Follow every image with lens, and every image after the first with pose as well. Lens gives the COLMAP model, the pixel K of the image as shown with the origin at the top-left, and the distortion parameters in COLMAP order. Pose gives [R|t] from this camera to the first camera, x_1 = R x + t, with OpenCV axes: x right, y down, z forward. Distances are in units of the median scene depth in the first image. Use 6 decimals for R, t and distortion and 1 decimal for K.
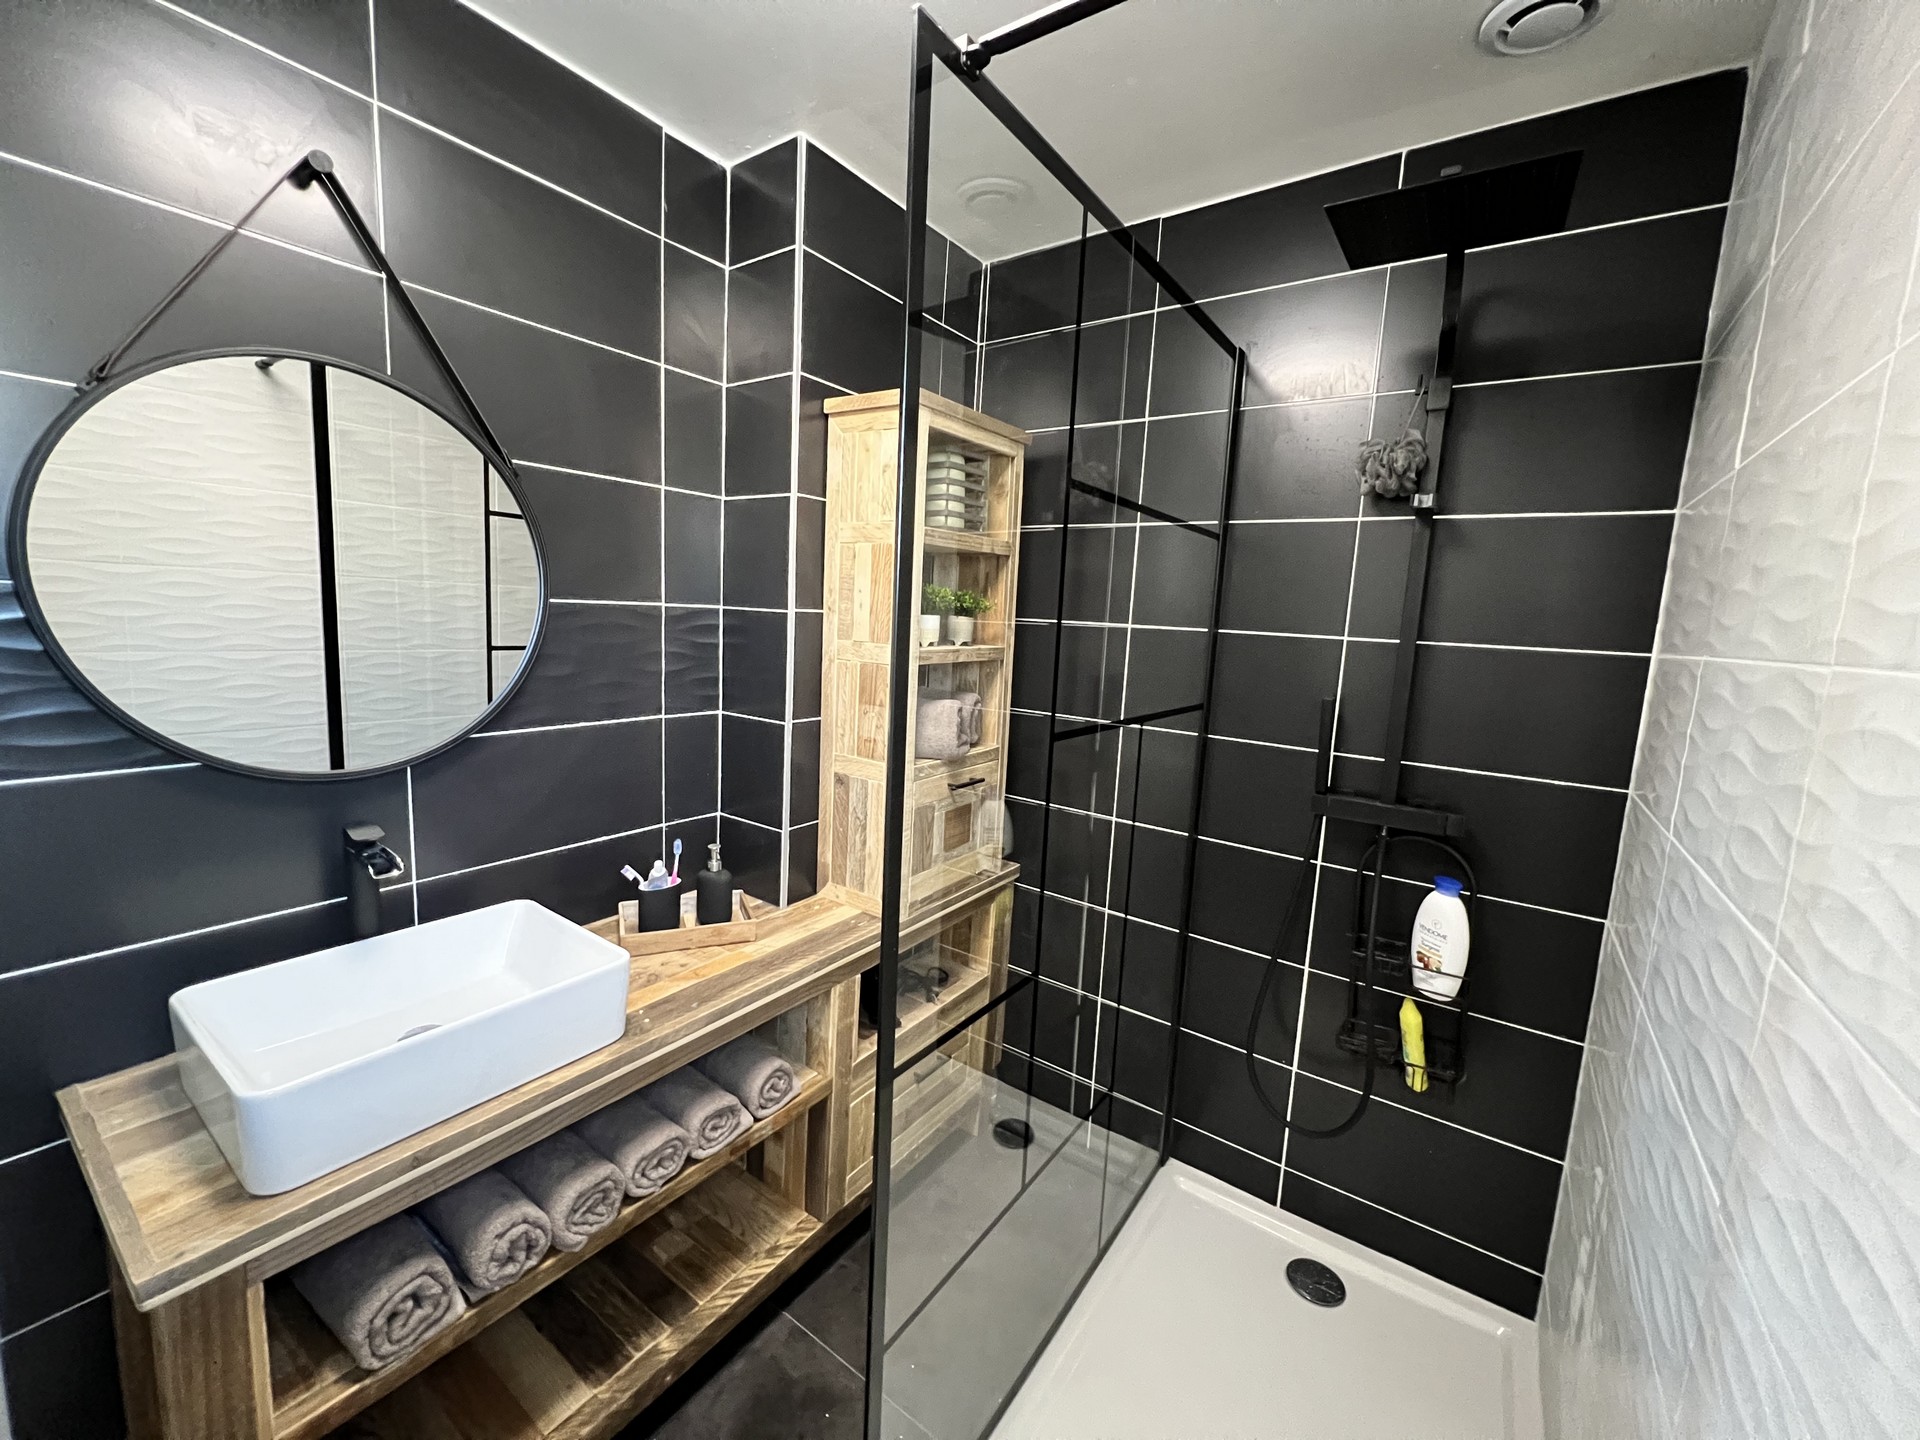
lens RADIAL K [[772.0, 0, 963.9], [0, 772.0, 710.6], [0, 0, 1]] dist [0.000397, 0.000025]
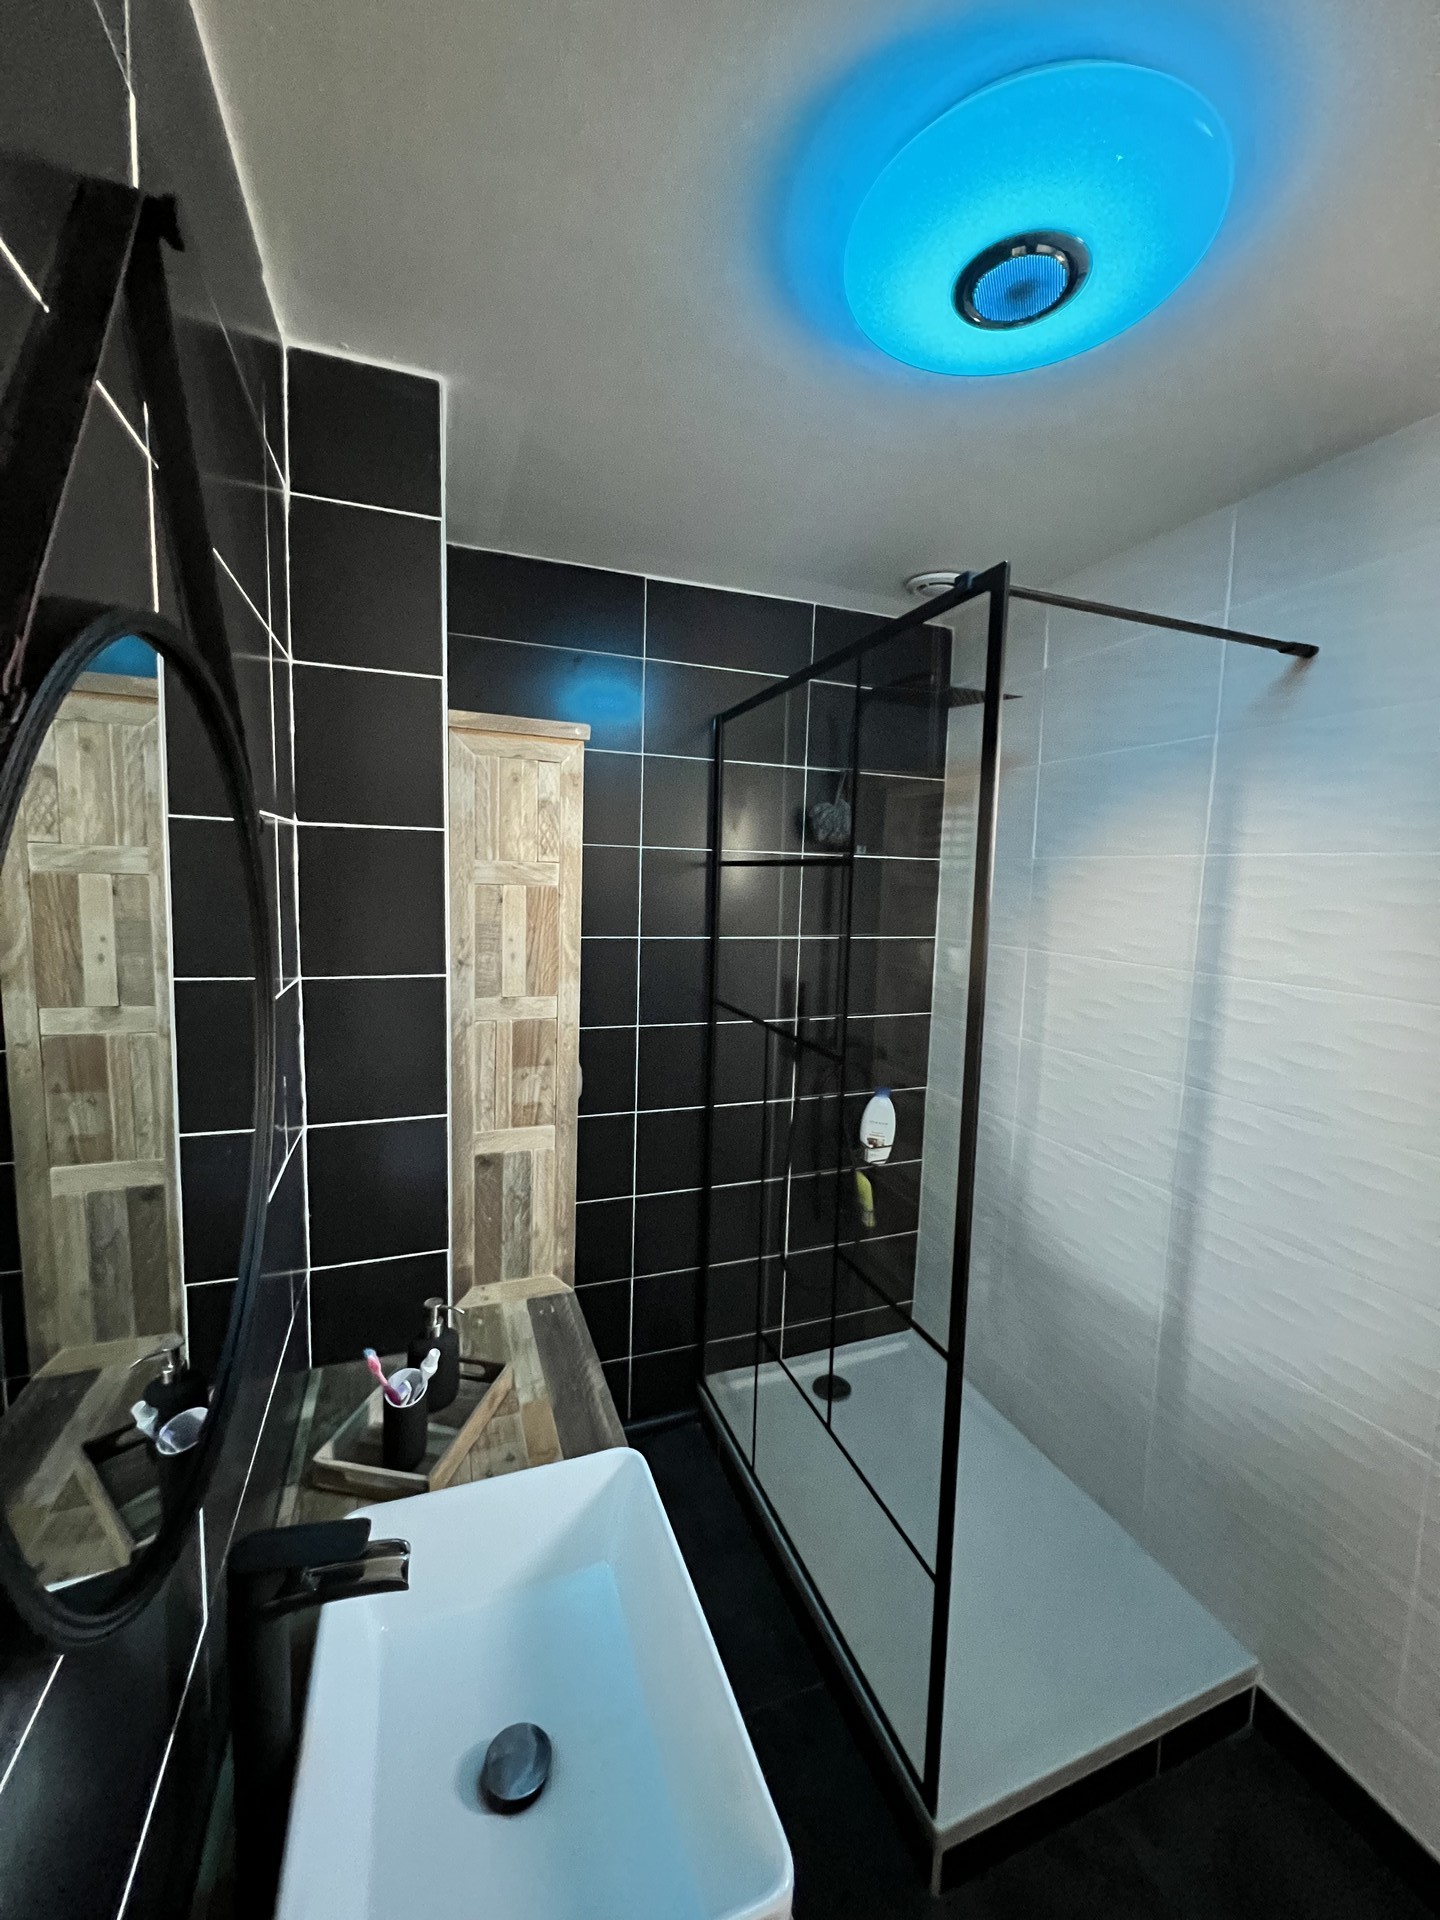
lens RADIAL K [[772.0, 0, 725.3], [0, 772.0, 959.6], [0, 0, 1]] dist [0.000397, 0.000025]
pose [[0.555890, -0.125618, 0.821709, -0.721143], [0.111276, 0.990864, 0.076199, -0.173652], [-0.823774, 0.049078, 0.564790, 0.317695]]
